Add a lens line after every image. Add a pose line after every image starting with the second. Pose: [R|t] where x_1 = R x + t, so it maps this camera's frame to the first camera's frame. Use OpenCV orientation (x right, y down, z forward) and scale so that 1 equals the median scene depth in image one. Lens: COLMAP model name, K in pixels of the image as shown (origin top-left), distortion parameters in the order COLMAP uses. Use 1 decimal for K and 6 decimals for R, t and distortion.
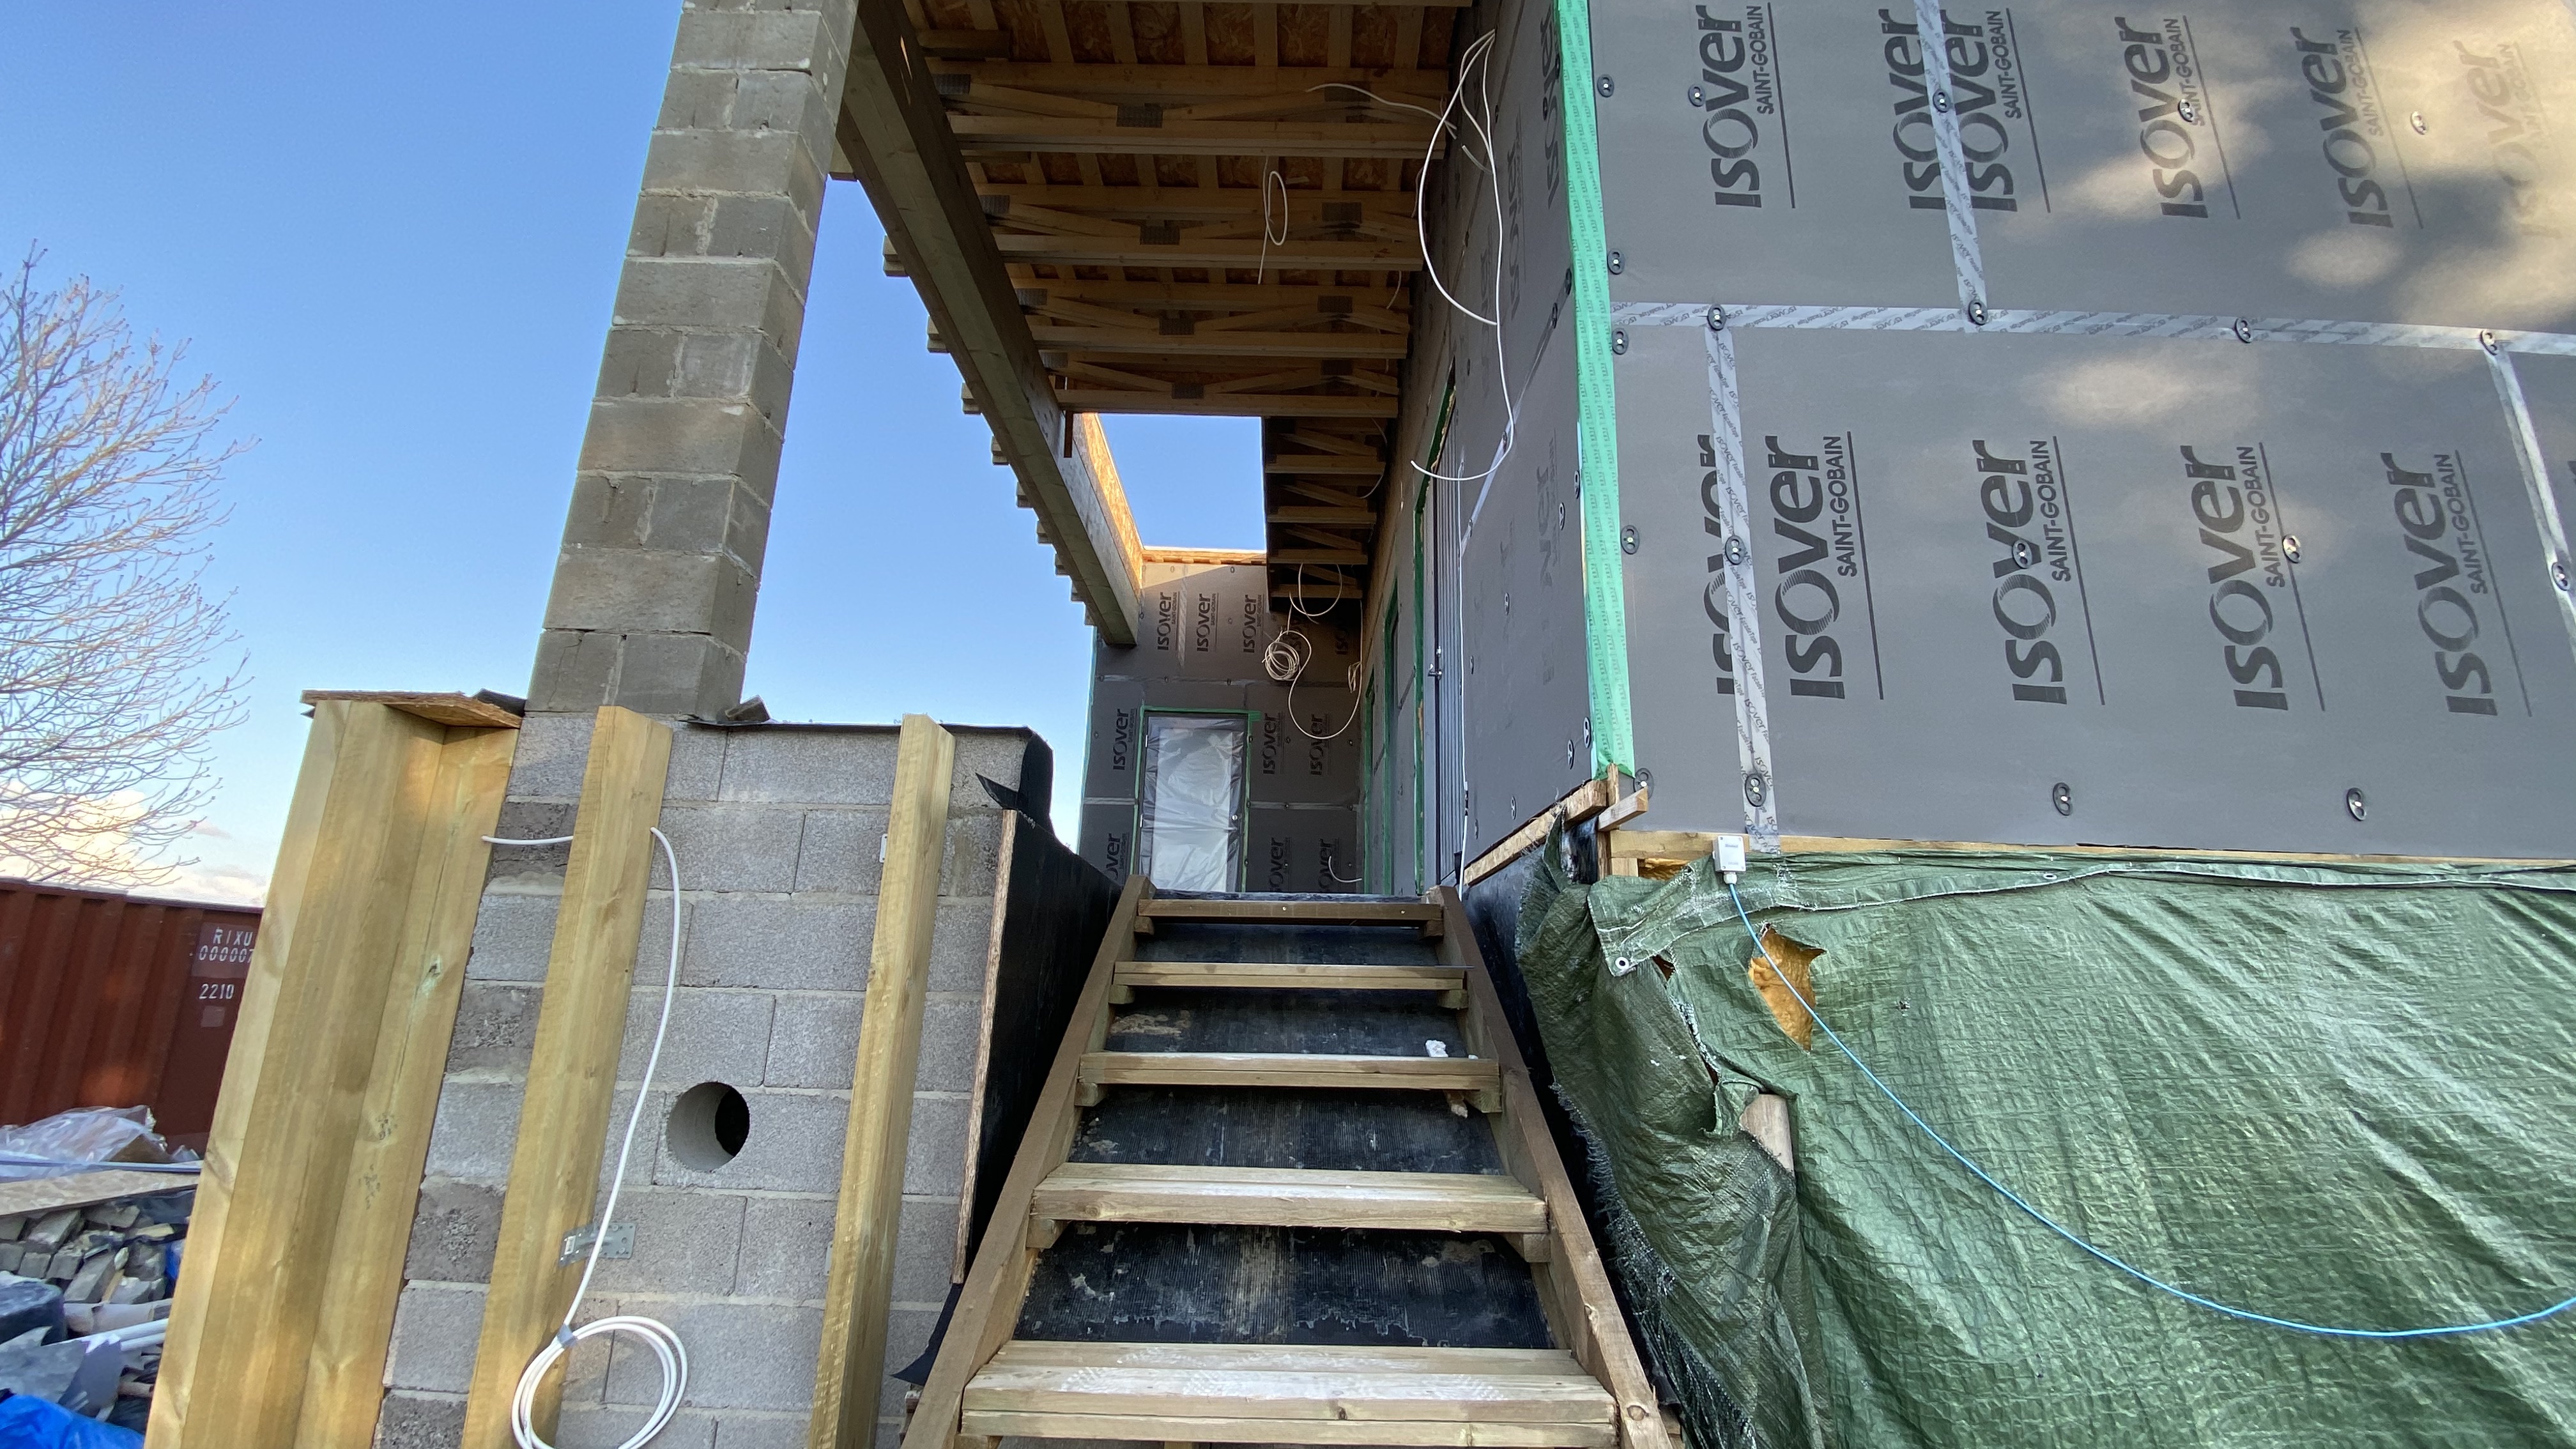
lens RADIAL K [[1010.0, 0, 1291.3], [0, 1010.0, 731.3], [0, 0, 1]] dist [-0.000757, -0.007270]
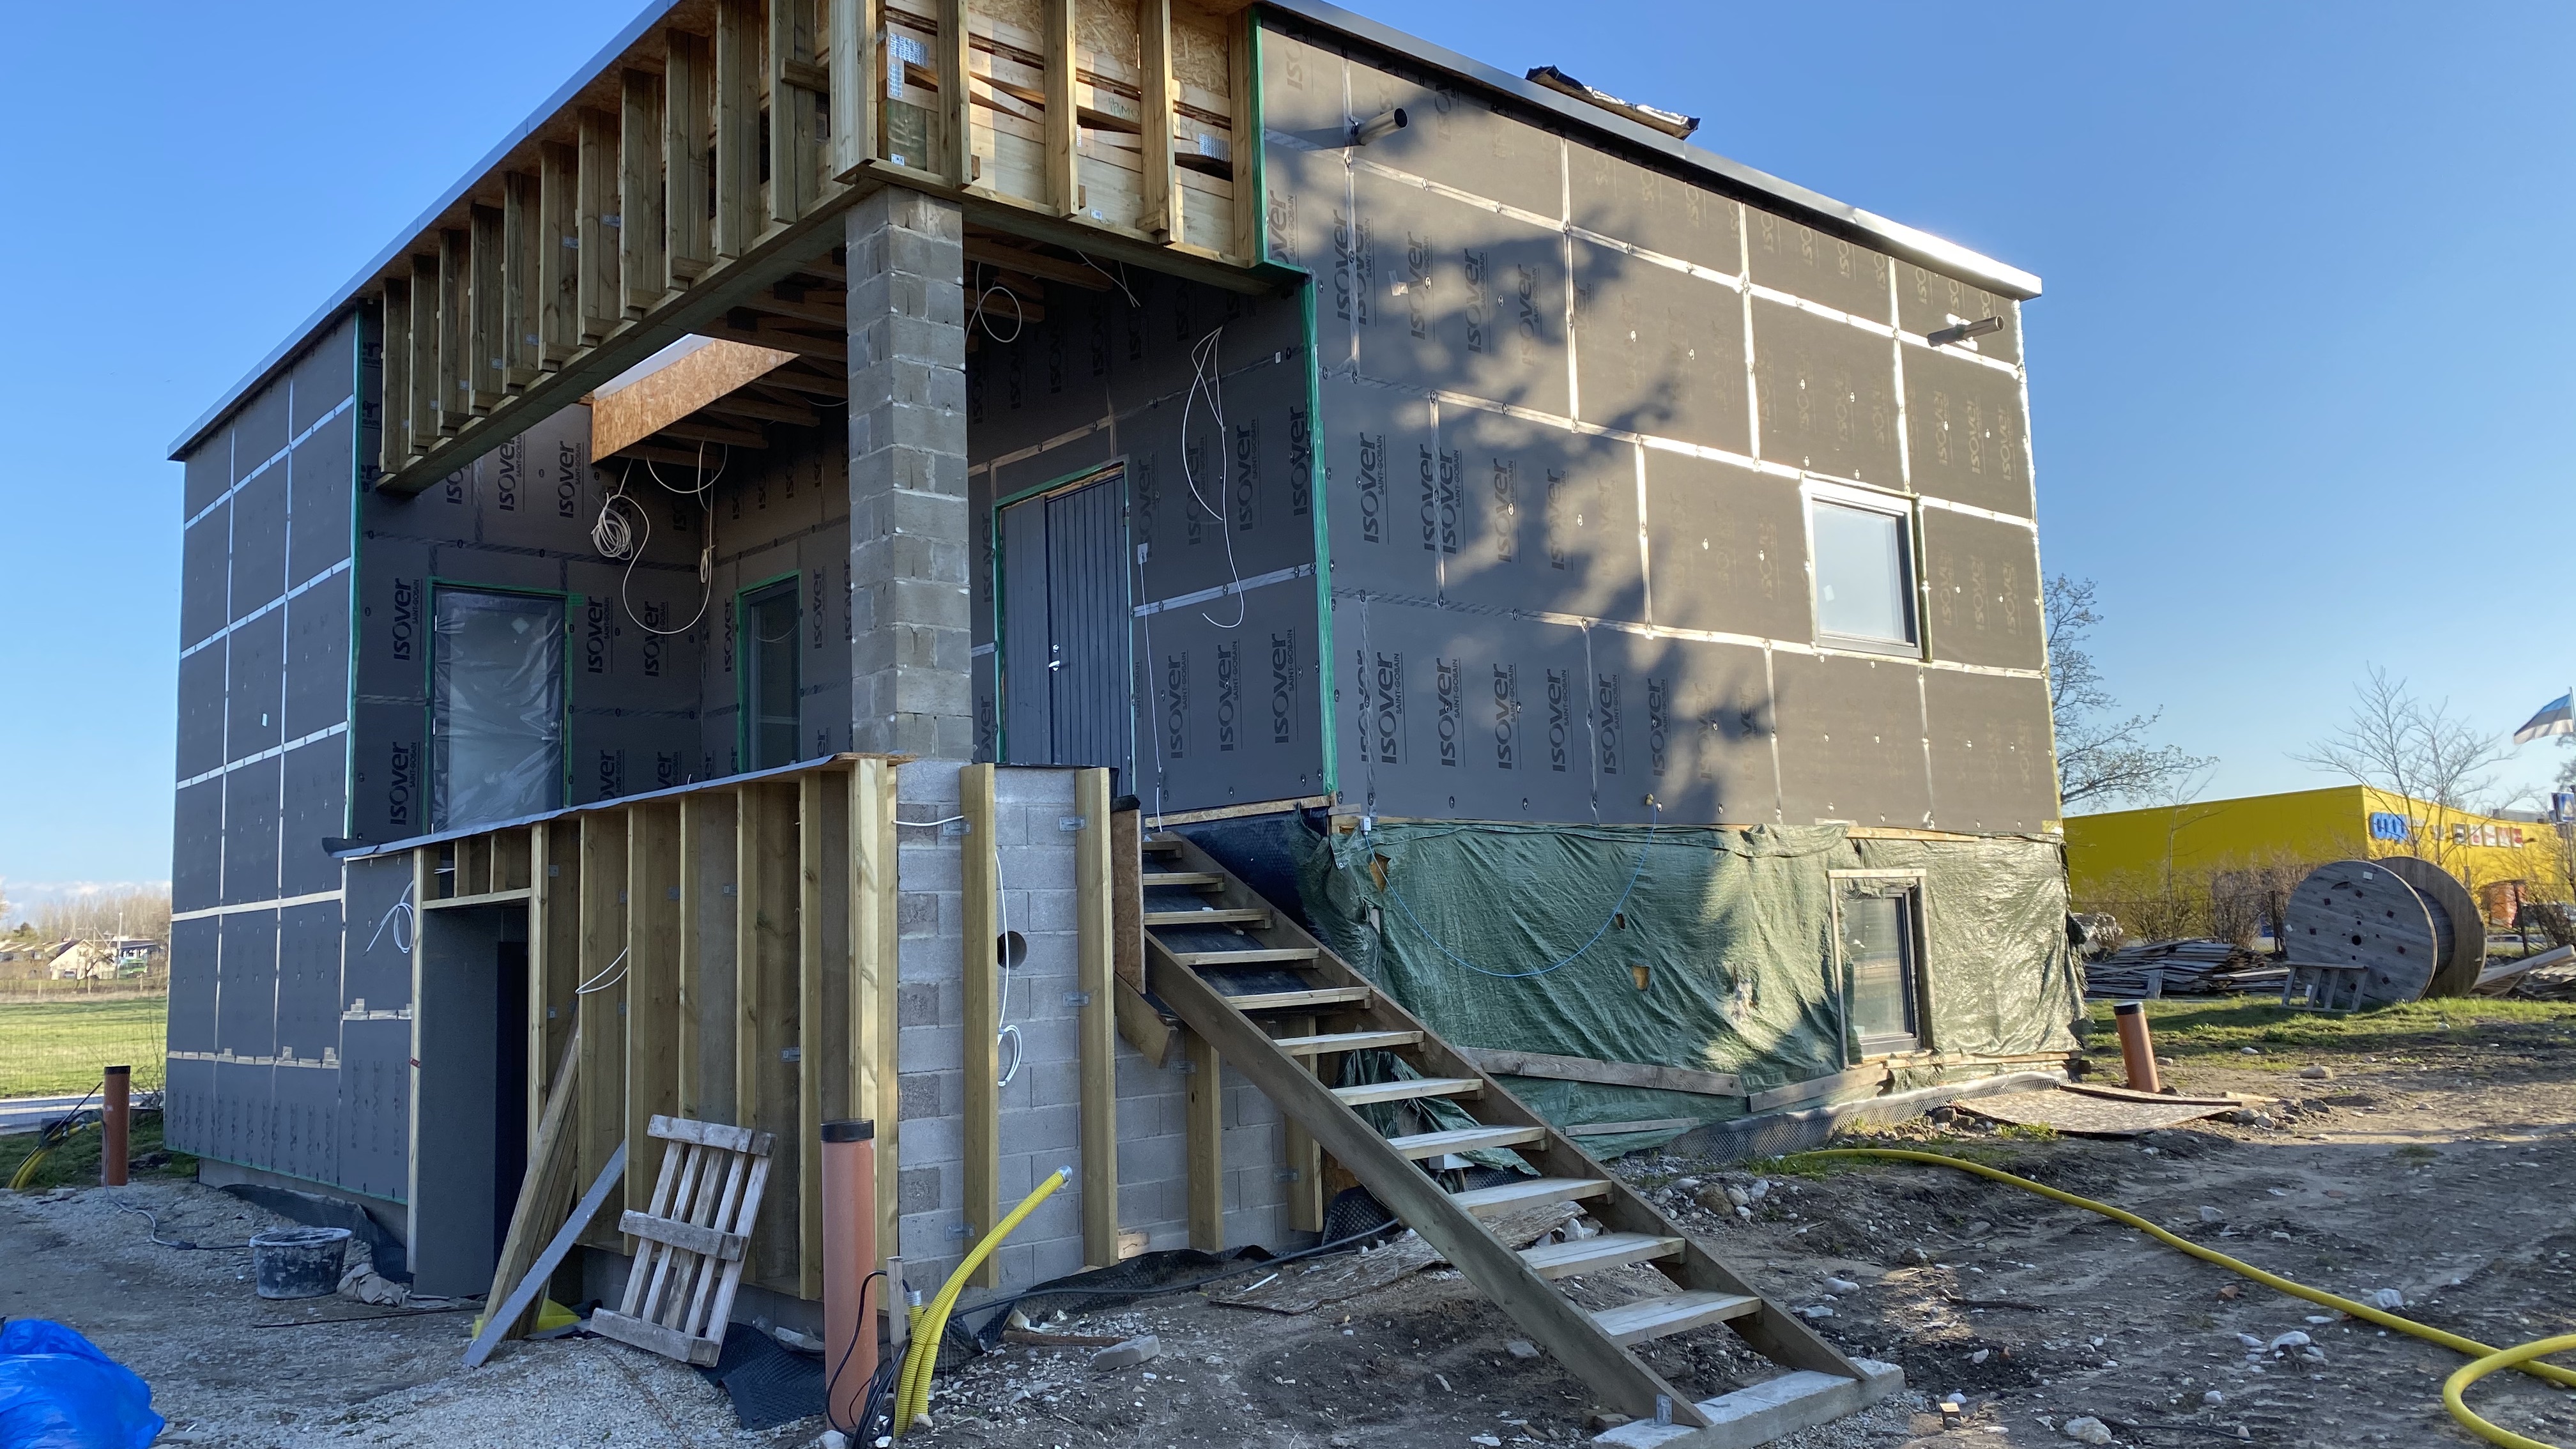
lens RADIAL K [[1928.9, 0, 1288.0], [0, 1928.9, 724.5], [0, 0, 1]] dist [0.006373, 0.000806]
pose [[0.747657, 0.018665, 0.663822, -0.897339], [-0.107254, 0.989876, 0.092966, -0.170794], [-0.655367, -0.140704, 0.742090, -0.755234]]
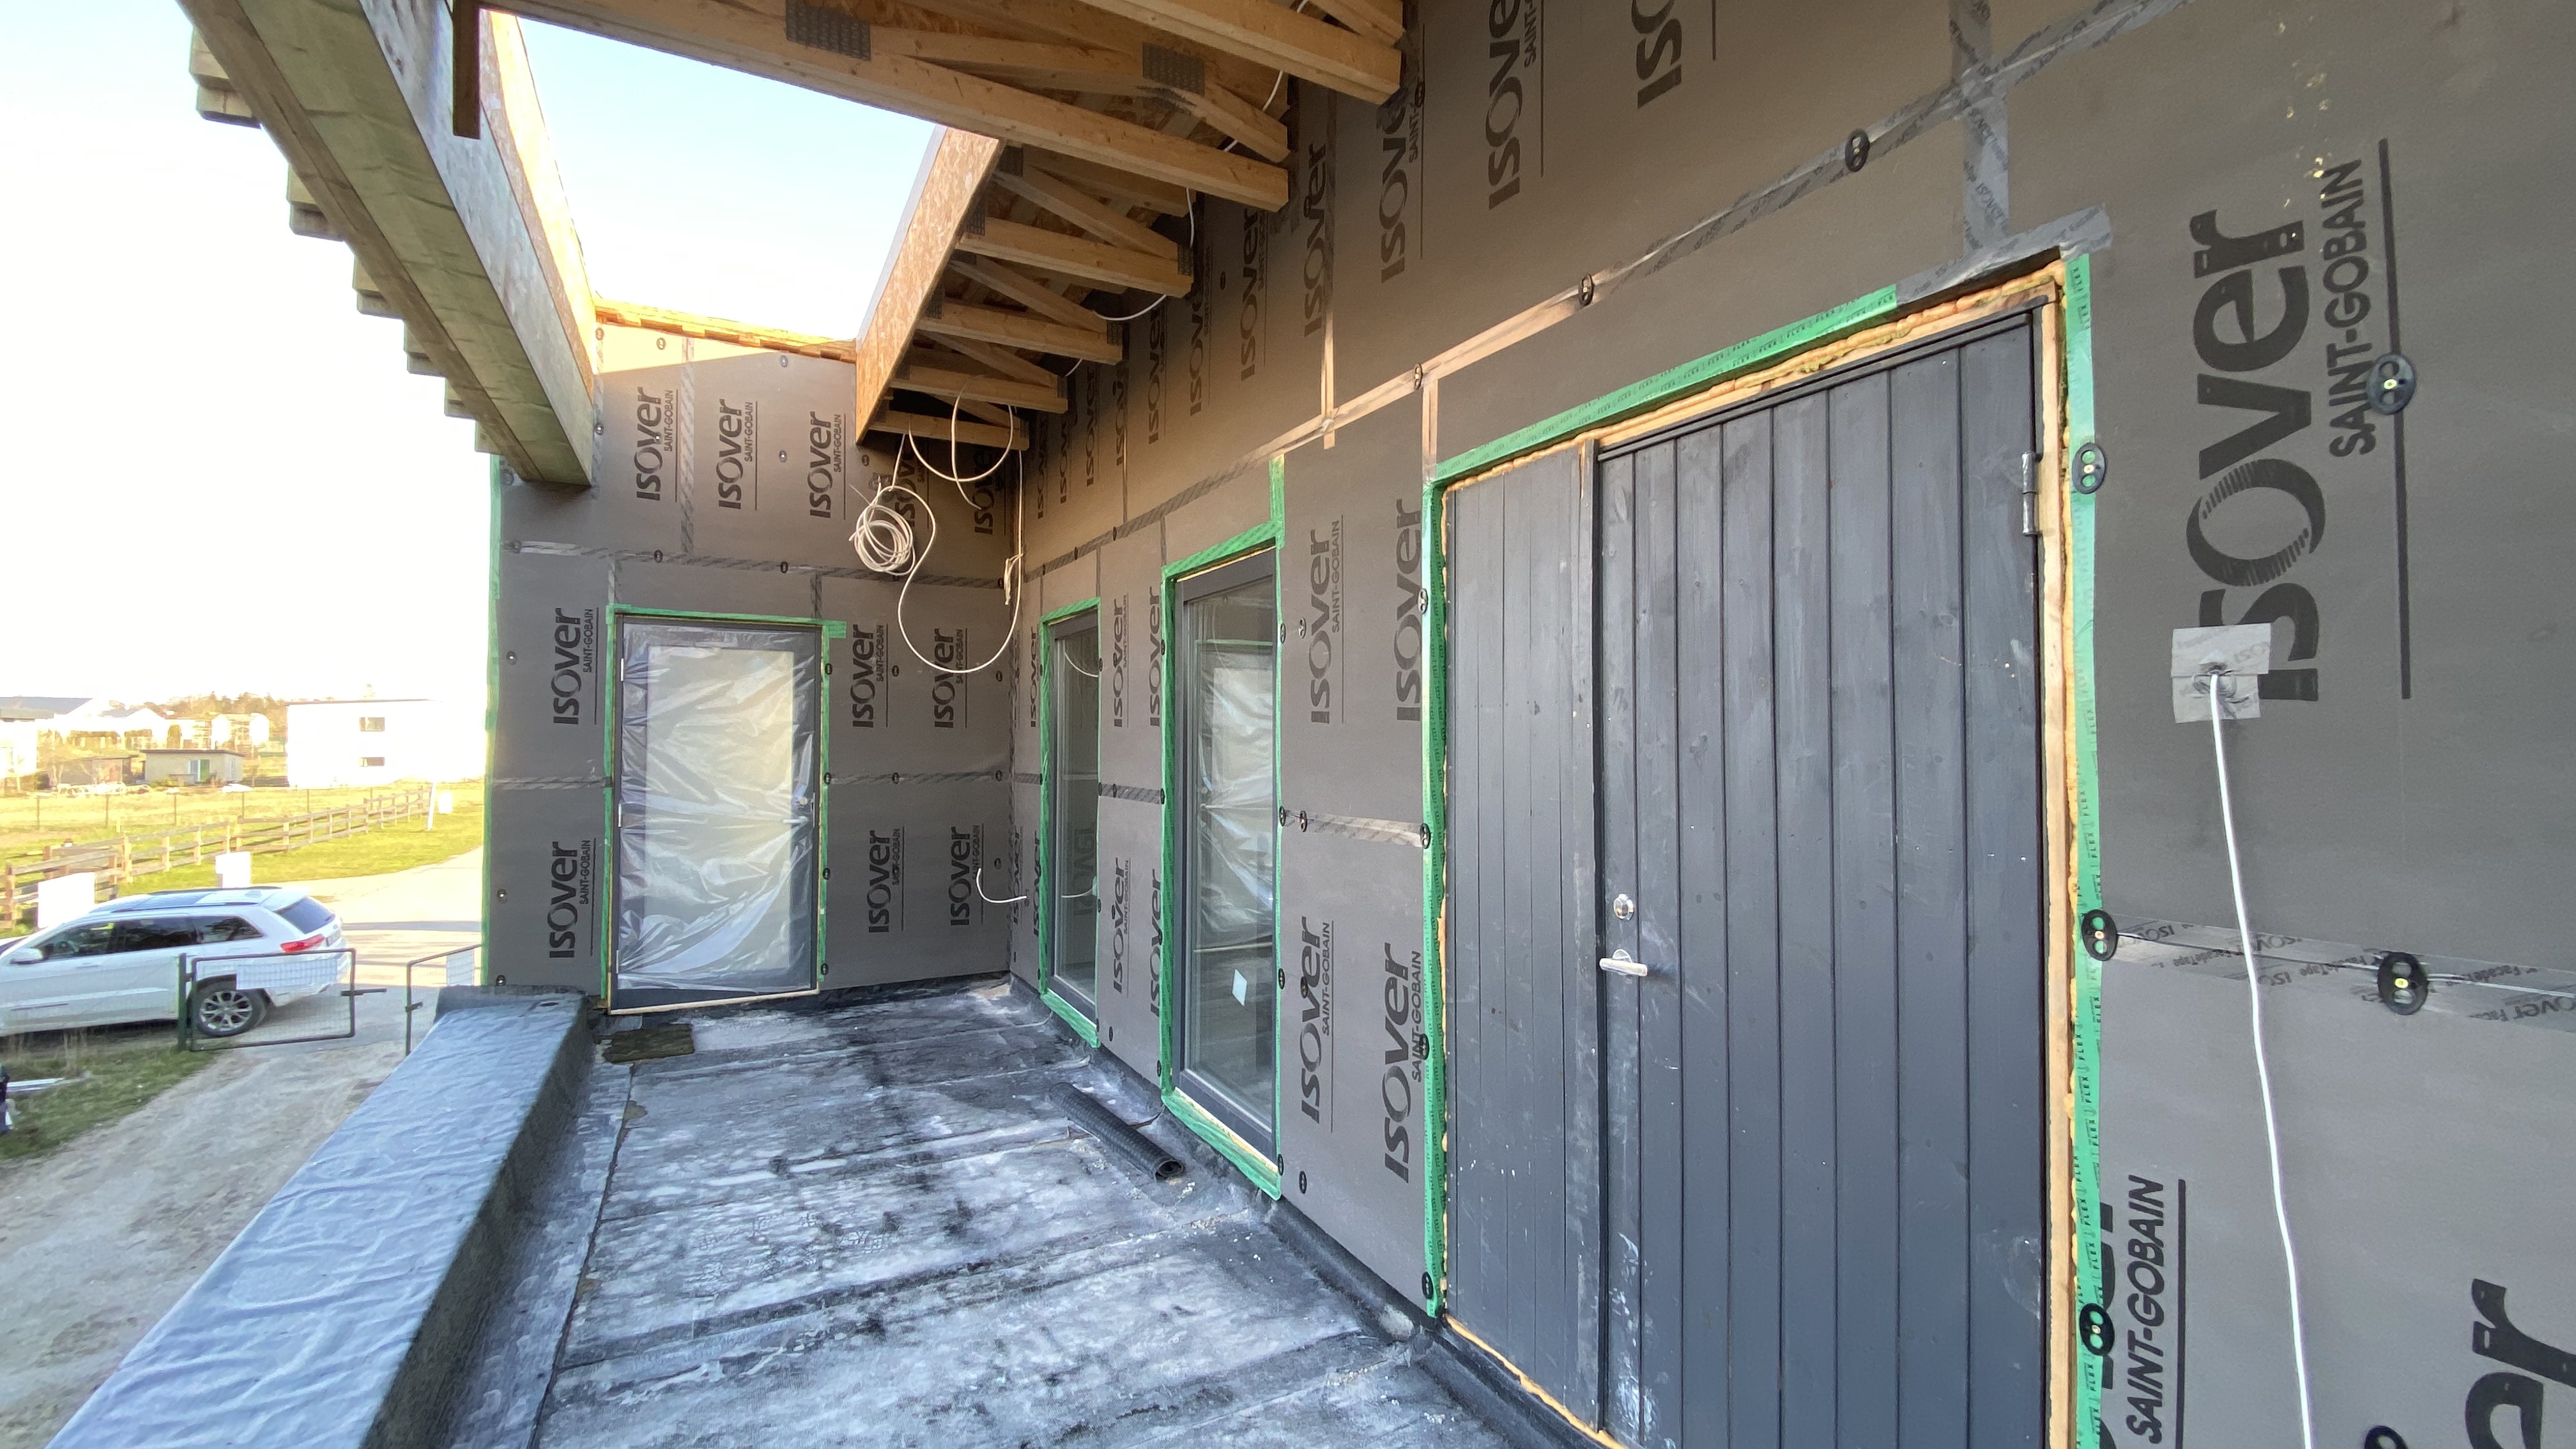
lens RADIAL K [[1036.6, 0, 1289.7], [0, 1036.6, 720.4], [0, 0, 1]] dist [-0.000049, -0.000260]
pose [[0.876426, -0.015461, 0.481289, -0.136903], [-0.095888, 0.973865, 0.205895, -0.162959], [-0.471894, -0.226602, 0.852038, 0.475277]]
